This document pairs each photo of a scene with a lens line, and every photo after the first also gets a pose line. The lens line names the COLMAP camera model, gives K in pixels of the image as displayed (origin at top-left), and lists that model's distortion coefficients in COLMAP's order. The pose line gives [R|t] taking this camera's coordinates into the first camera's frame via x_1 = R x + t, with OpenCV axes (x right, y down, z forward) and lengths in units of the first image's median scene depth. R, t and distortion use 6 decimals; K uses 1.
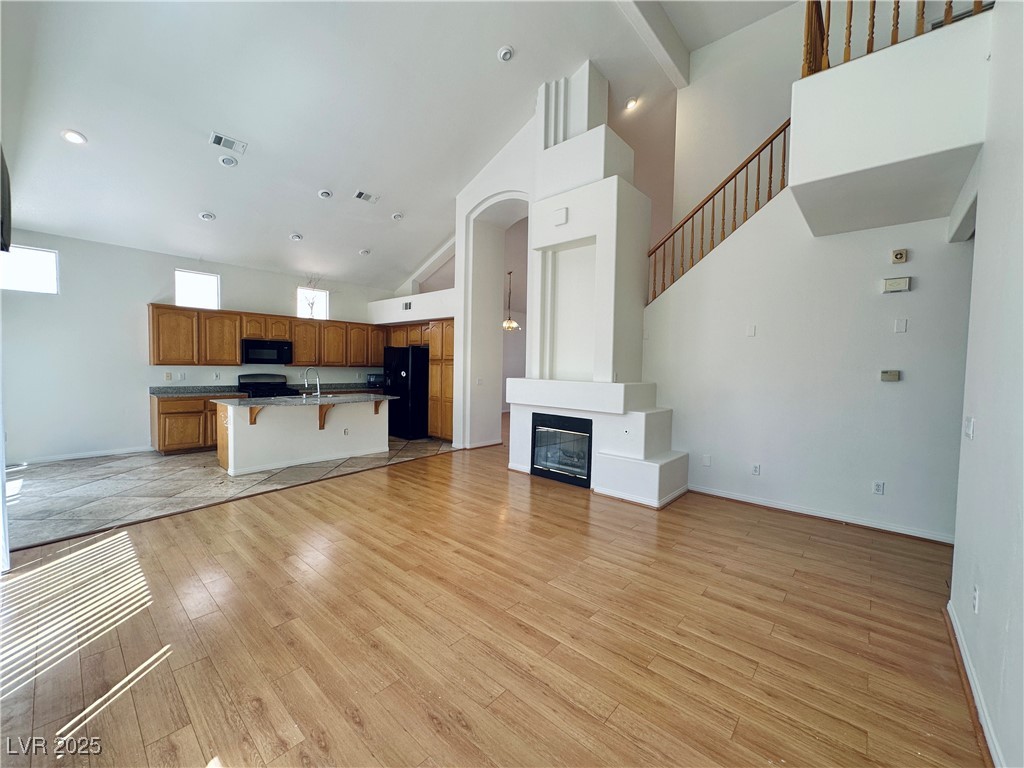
lens RADIAL K [[409.5, 0, 512.4], [0, 409.5, 383.7], [0, 0, 1]] dist [-0.001736, 0.000401]
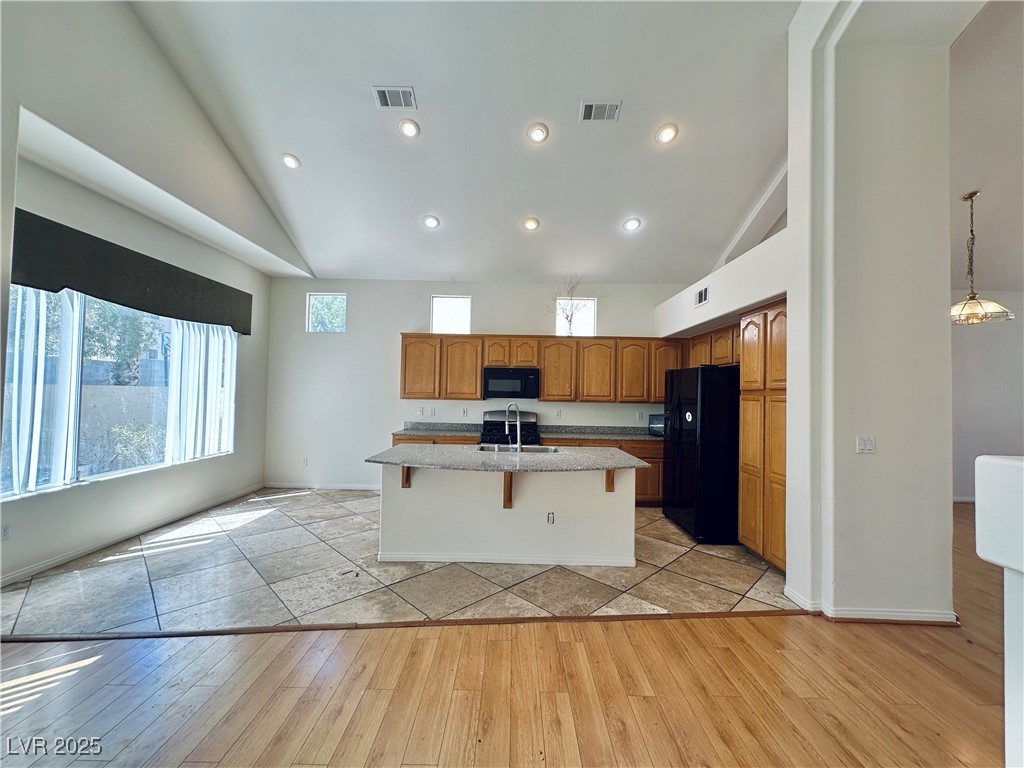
lens RADIAL K [[409.5, 0, 512.4], [0, 409.5, 383.7], [0, 0, 1]] dist [-0.001736, 0.000401]
pose [[0.661935, -0.023748, -0.749185, -0.010900], [-0.040407, 0.996914, -0.067302, -0.024267], [0.748472, 0.074822, 0.658932, 0.514648]]
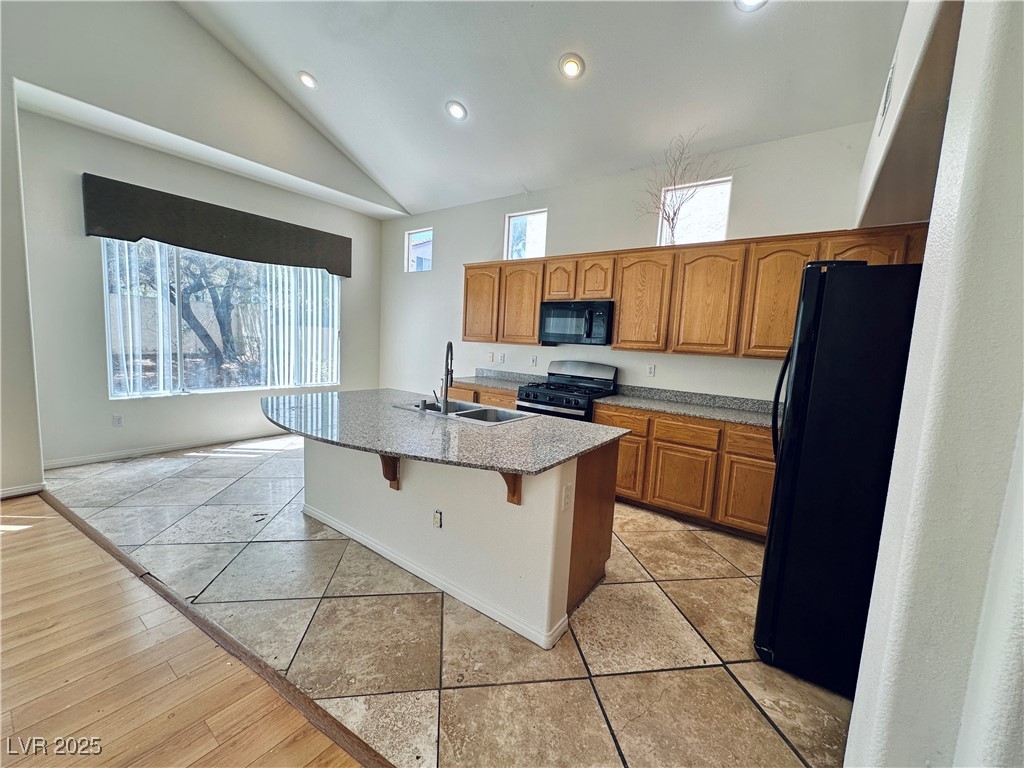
lens RADIAL K [[409.5, 0, 512.4], [0, 409.5, 383.7], [0, 0, 1]] dist [-0.001736, 0.000401]
pose [[0.095369, 0.093440, -0.991047, -0.043351], [-0.093350, 0.992037, 0.084550, -0.035175], [0.991055, 0.084451, 0.103332, 0.913935]]
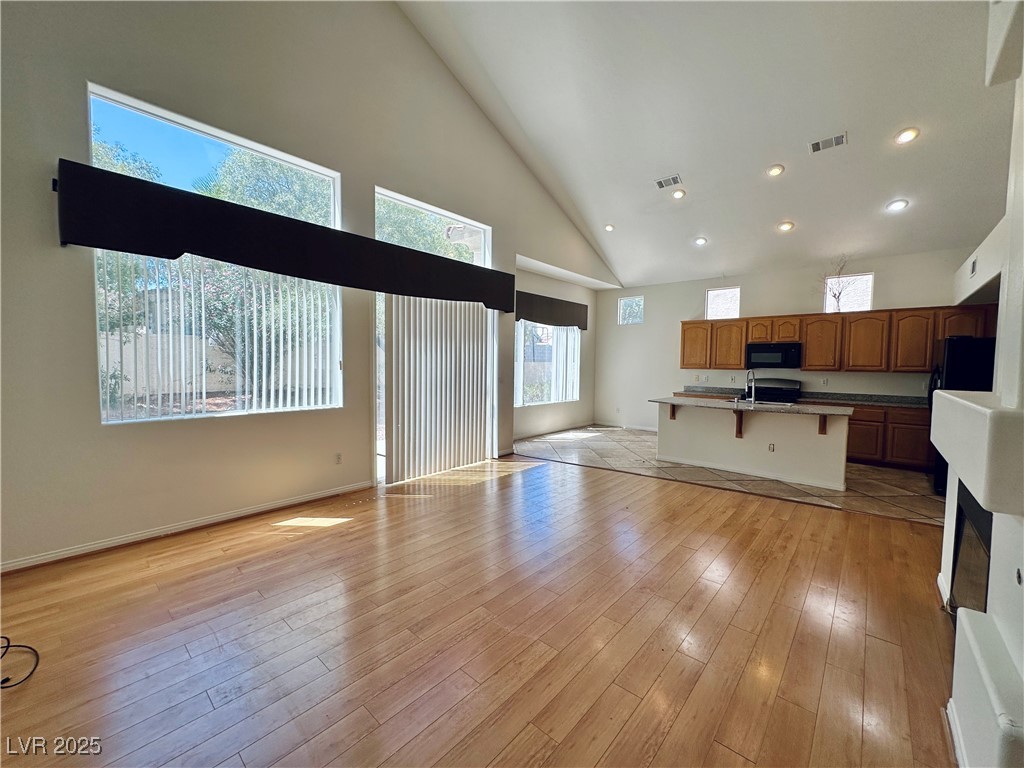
lens RADIAL K [[409.5, 0, 512.4], [0, 409.5, 383.7], [0, 0, 1]] dist [-0.001736, 0.000401]
pose [[0.002379, 0.030979, -0.999517, 0.378392], [-0.057591, 0.997865, 0.030791, -0.006580], [0.998337, 0.057490, 0.004158, 0.415688]]
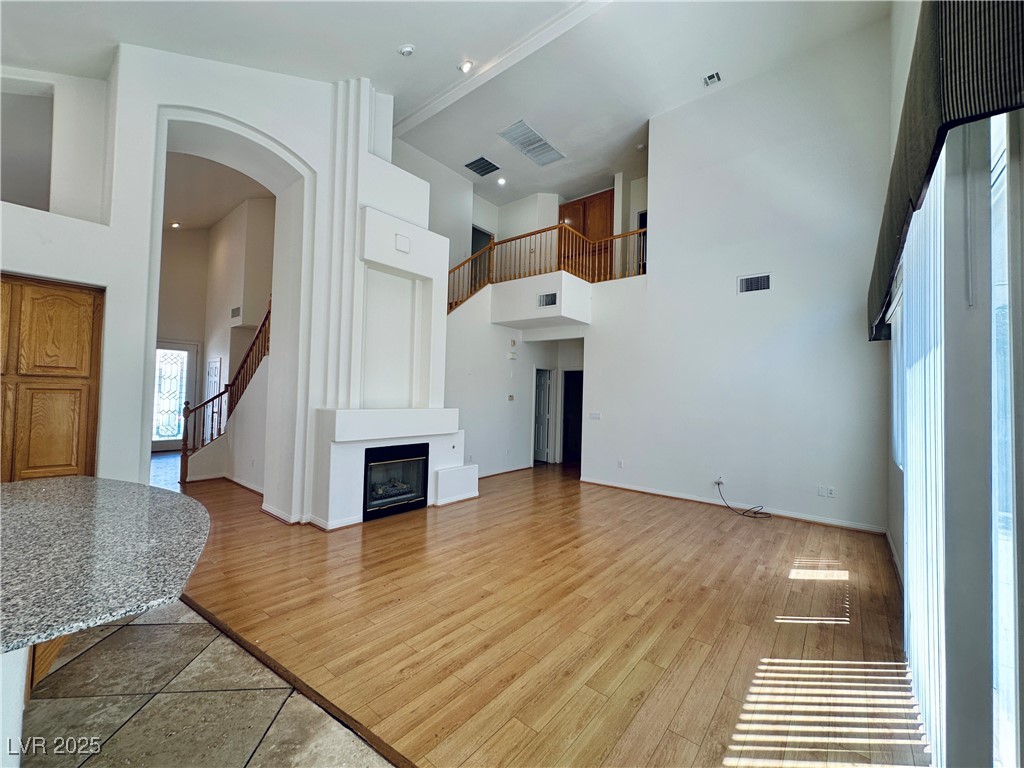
lens RADIAL K [[409.5, 0, 512.4], [0, 409.5, 383.7], [0, 0, 1]] dist [-0.001736, 0.000401]
pose [[-0.040507, 0.006684, 0.999157, -0.648950], [0.018799, 0.999806, -0.005927, -0.043082], [-0.999002, 0.018543, -0.040625, 0.575668]]
